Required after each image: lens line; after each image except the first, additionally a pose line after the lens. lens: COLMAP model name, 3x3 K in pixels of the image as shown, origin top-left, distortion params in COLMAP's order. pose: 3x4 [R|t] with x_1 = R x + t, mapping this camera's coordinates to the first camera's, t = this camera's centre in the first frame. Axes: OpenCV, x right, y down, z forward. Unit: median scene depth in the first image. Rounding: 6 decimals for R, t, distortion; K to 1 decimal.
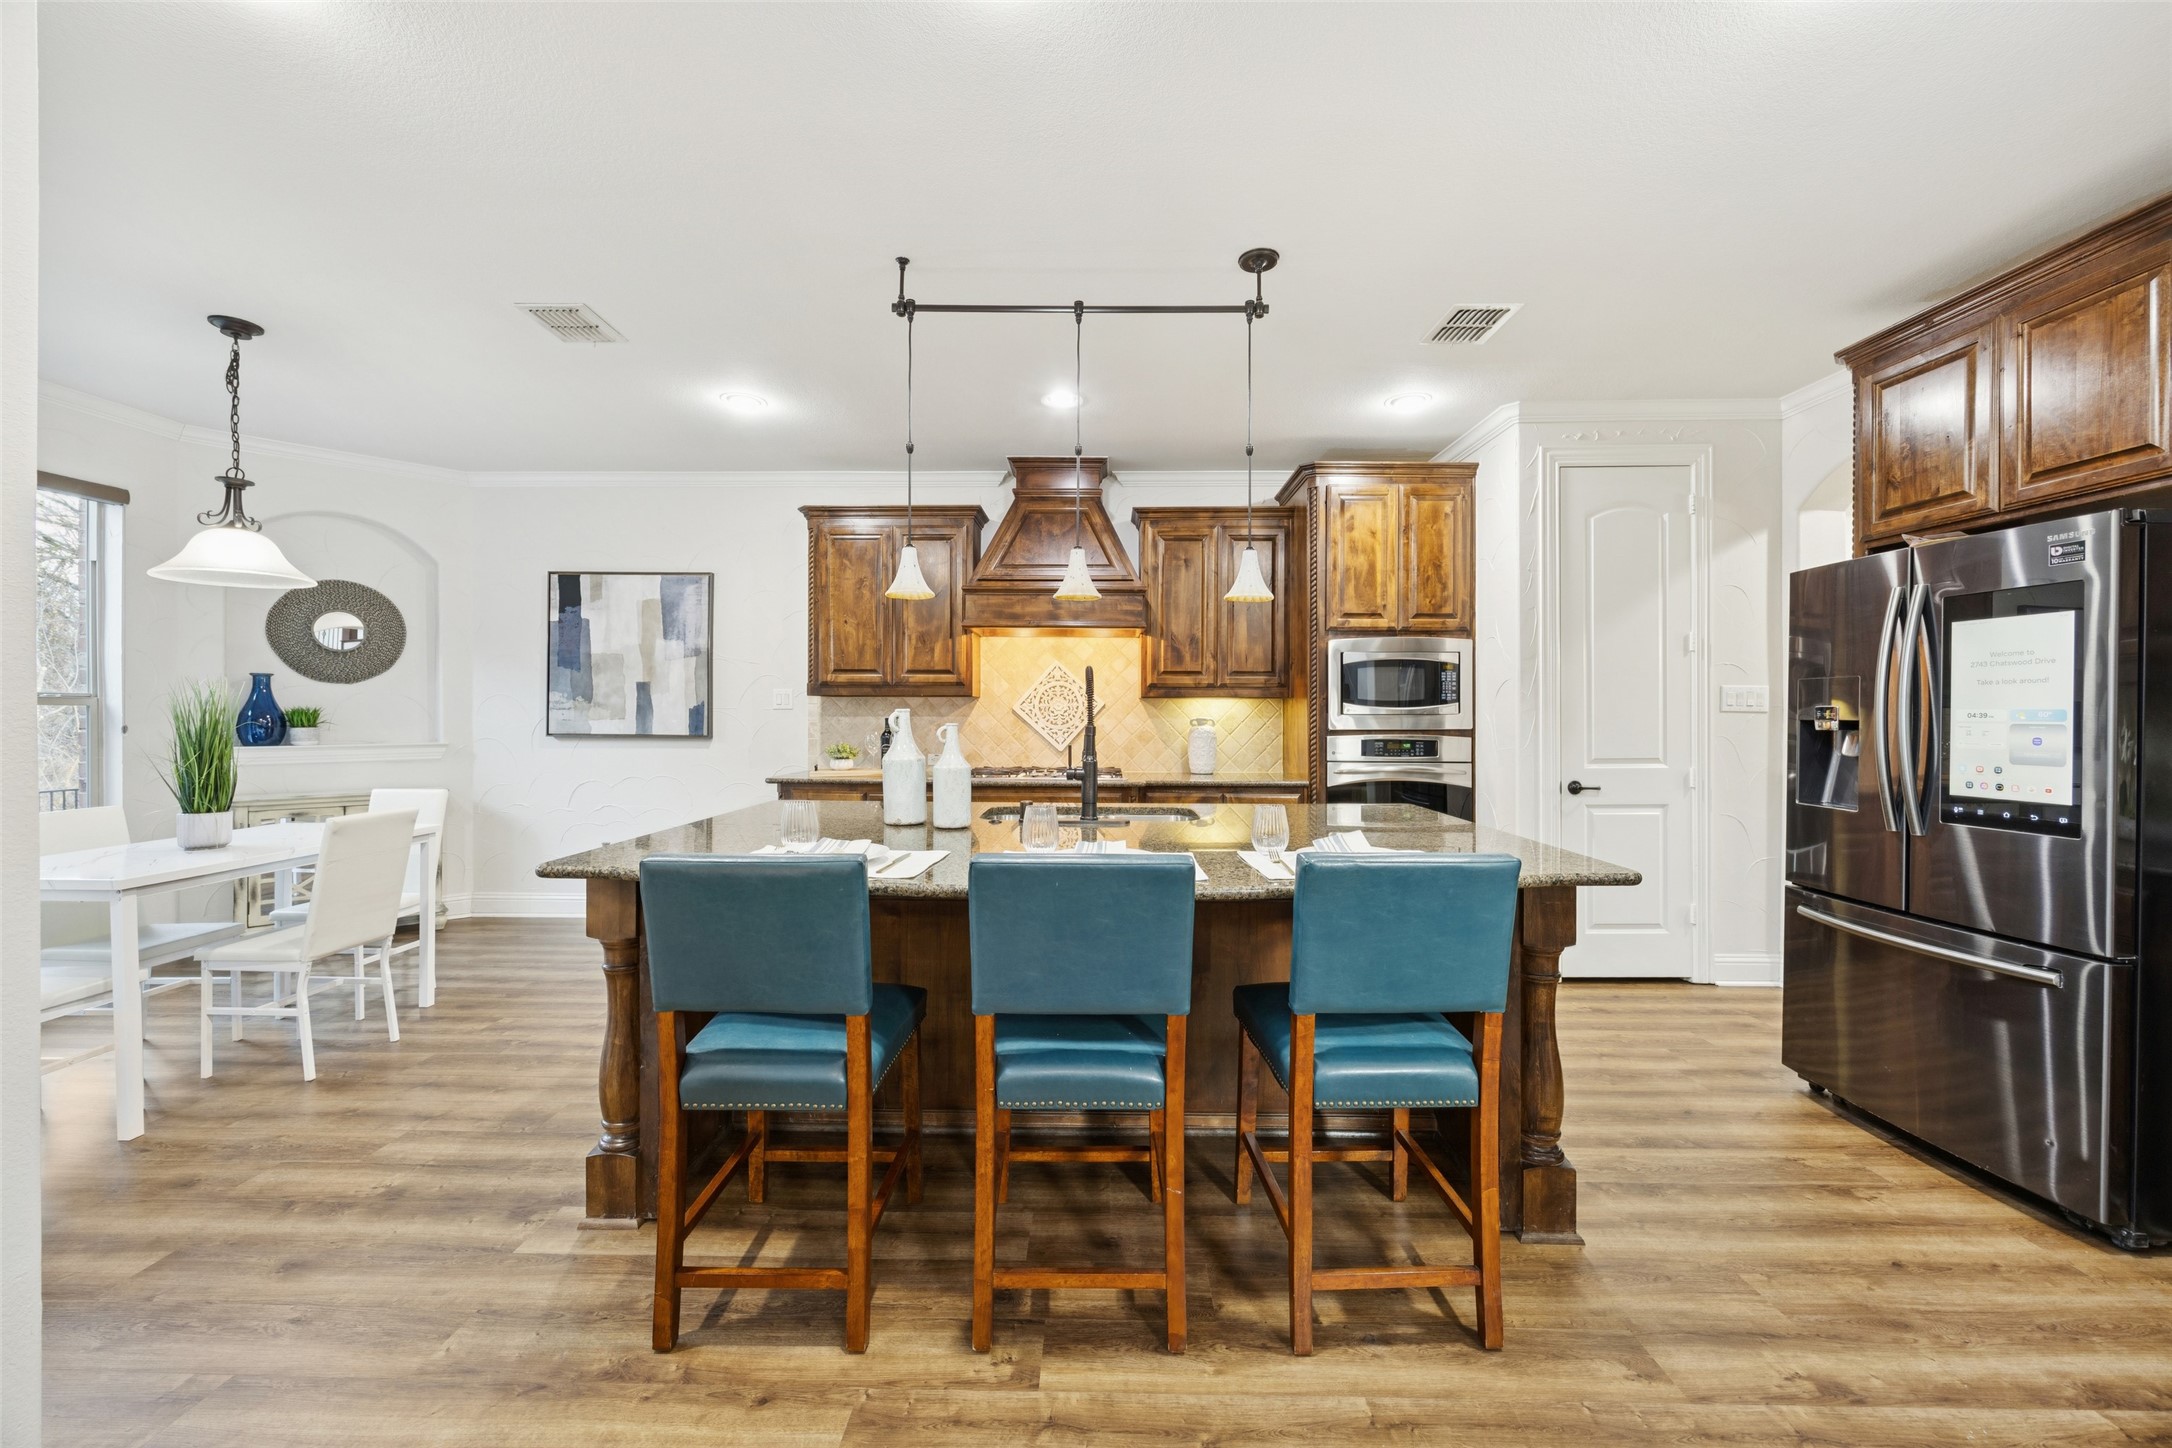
lens RADIAL K [[829.9, 0, 1086.8], [0, 829.9, 712.5], [0, 0, 1]] dist [-0.002929, -0.000309]
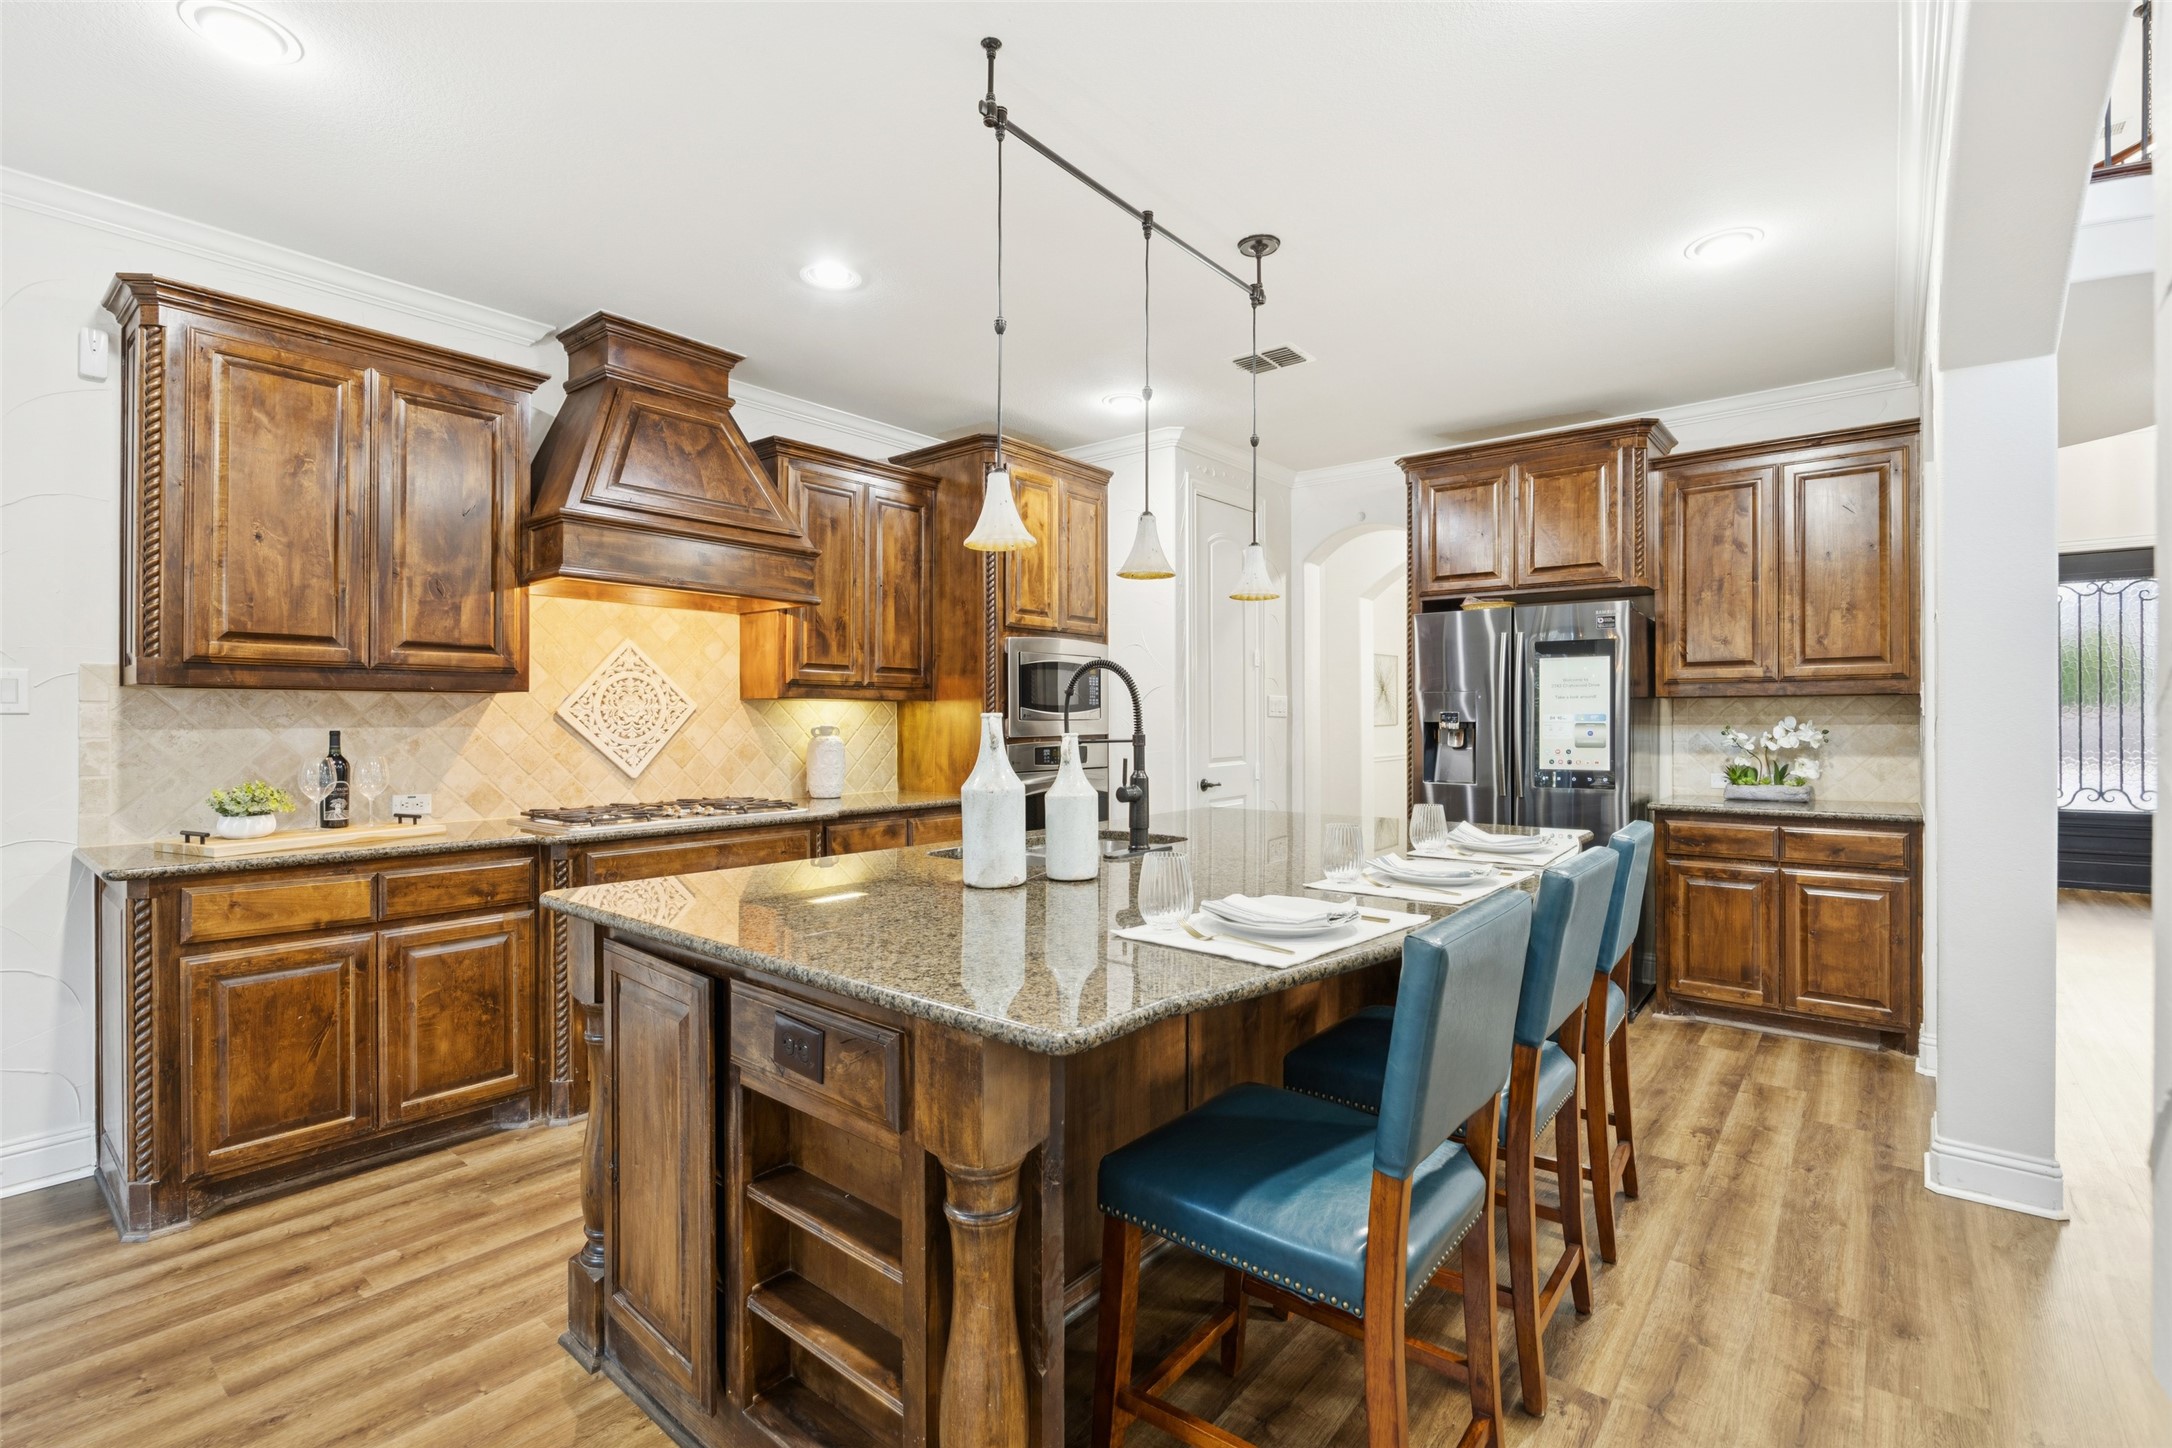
lens RADIAL K [[985.2, 0, 1088.4], [0, 985.2, 716.5], [0, 0, 1]] dist [-0.009948, -0.000462]
pose [[0.613117, -0.001737, 0.789990, -0.457373], [0.003107, 0.999995, -0.000212, -0.000893], [-0.789986, 0.002585, 0.613119, 0.259349]]
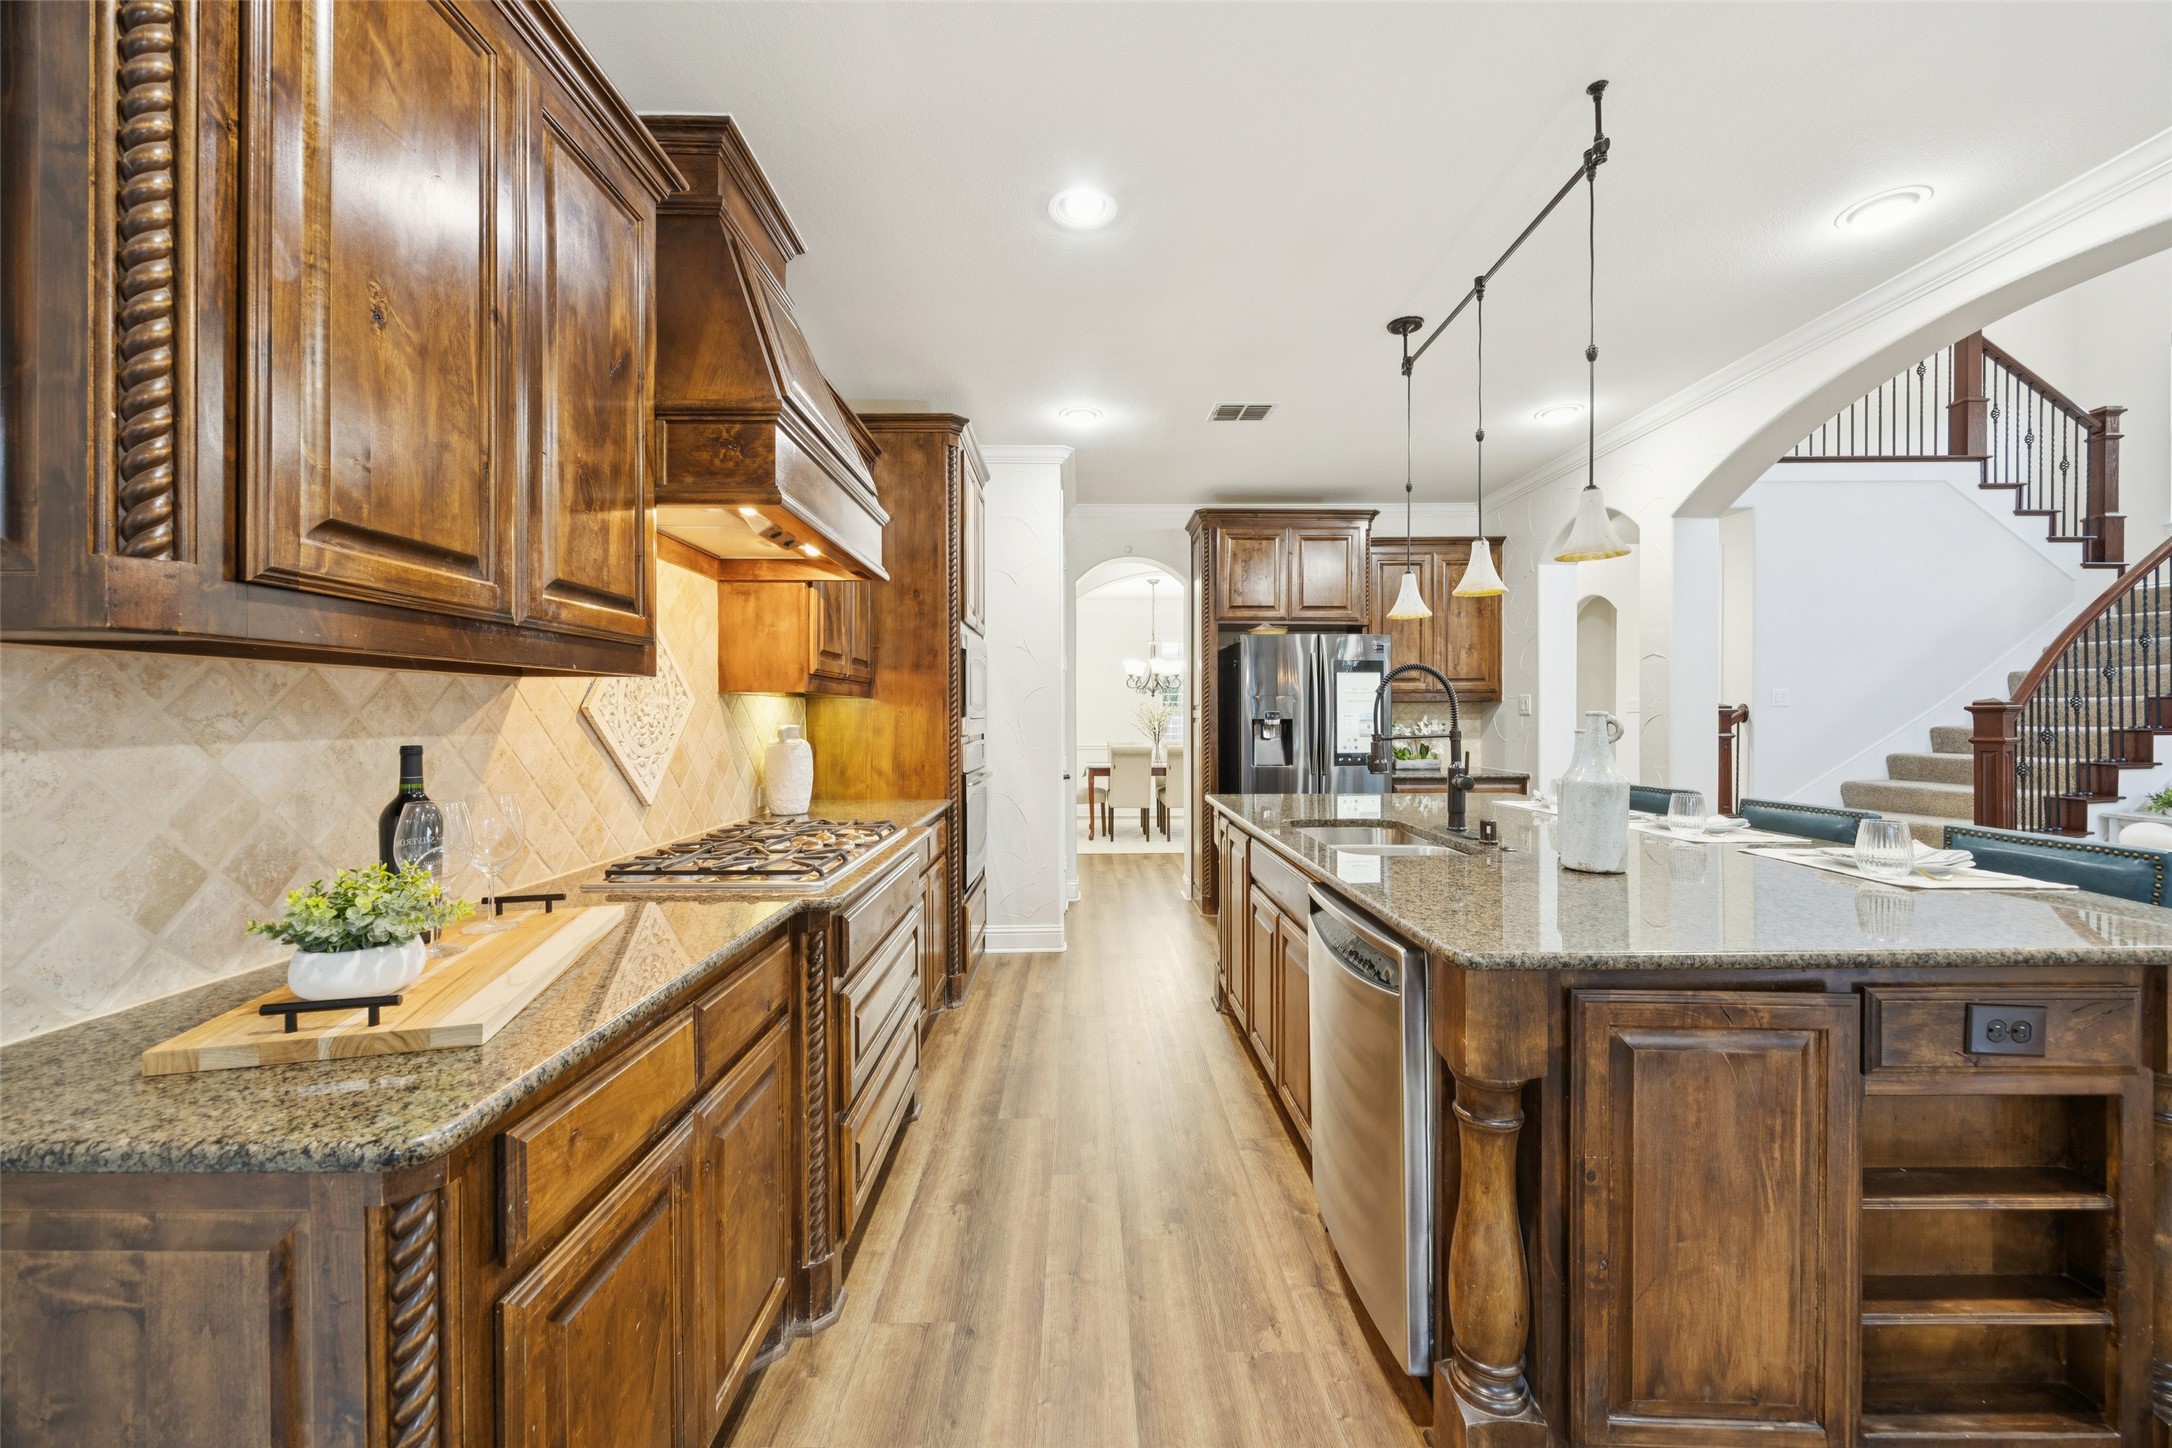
lens RADIAL K [[829.9, 0, 1083.8], [0, 829.9, 716.8], [0, 0, 1]] dist [-0.002929, -0.000309]
pose [[-0.032203, -0.005714, 0.999465, -0.528786], [0.001597, 0.999982, 0.005769, -0.003848], [-0.999480, 0.001782, -0.032193, 0.837309]]
